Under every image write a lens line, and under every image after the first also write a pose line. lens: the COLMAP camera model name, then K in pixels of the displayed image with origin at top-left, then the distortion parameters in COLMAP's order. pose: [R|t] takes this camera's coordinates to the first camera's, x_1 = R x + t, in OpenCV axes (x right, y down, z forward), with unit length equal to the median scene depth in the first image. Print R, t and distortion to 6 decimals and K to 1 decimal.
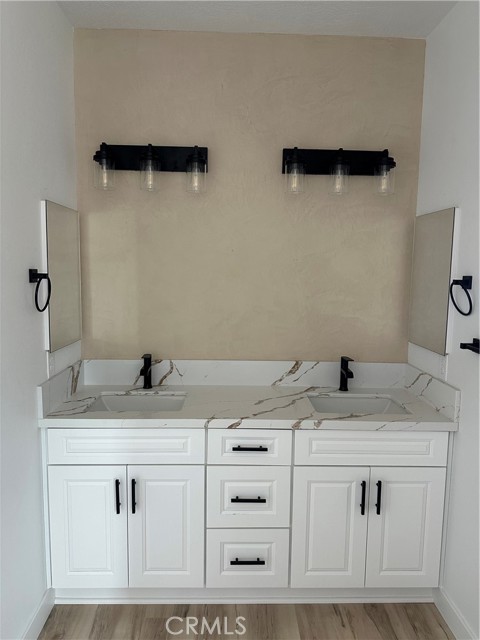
lens RADIAL K [[450.0, 0, 235.9], [0, 450.0, 316.5], [0, 0, 1]] dist [0.039389, -0.047911]
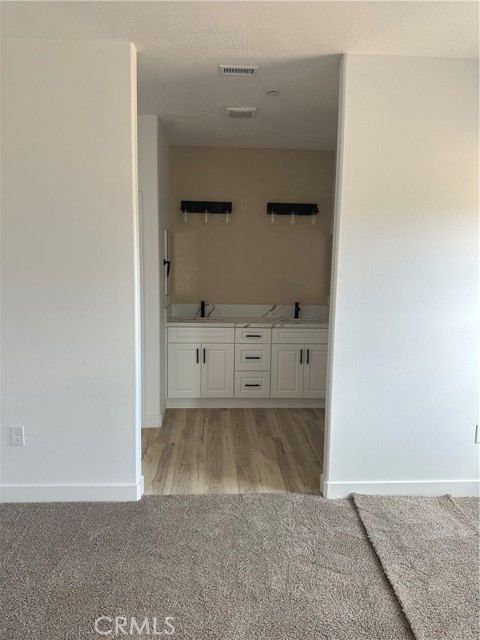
lens RADIAL K [[450.0, 0, 242.7], [0, 450.0, 325.1], [0, 0, 1]] dist [0.039389, -0.047911]
pose [[0.999003, -0.005307, 0.044333, -0.120949], [0.003775, 0.999396, 0.034559, 0.145370], [-0.044489, -0.034357, 0.998419, -1.263597]]
